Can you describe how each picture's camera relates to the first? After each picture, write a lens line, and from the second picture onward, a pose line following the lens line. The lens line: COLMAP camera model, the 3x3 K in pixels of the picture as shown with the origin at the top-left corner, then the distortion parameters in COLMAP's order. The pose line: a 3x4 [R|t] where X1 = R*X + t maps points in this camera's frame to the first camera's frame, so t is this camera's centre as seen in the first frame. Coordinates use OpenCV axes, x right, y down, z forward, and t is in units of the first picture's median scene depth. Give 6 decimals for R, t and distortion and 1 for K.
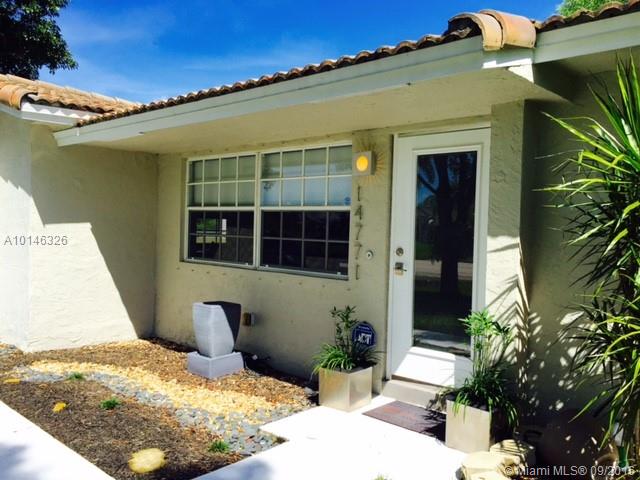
lens RADIAL K [[546.3, 0, 320.0], [0, 546.3, 240.0], [0, 0, 1]] dist [0.055920, -0.010882]
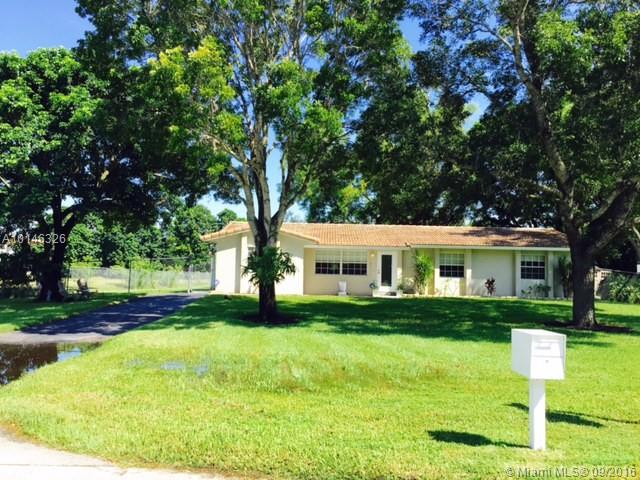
lens RADIAL K [[546.3, 0, 320.0], [0, 546.3, 240.0], [0, 0, 1]] dist [0.055920, -0.010882]
pose [[0.732864, 0.020186, 0.680076, -3.788291], [0.013445, 0.998935, -0.044140, -0.050051], [-0.680243, 0.041492, 0.731812, -2.547880]]
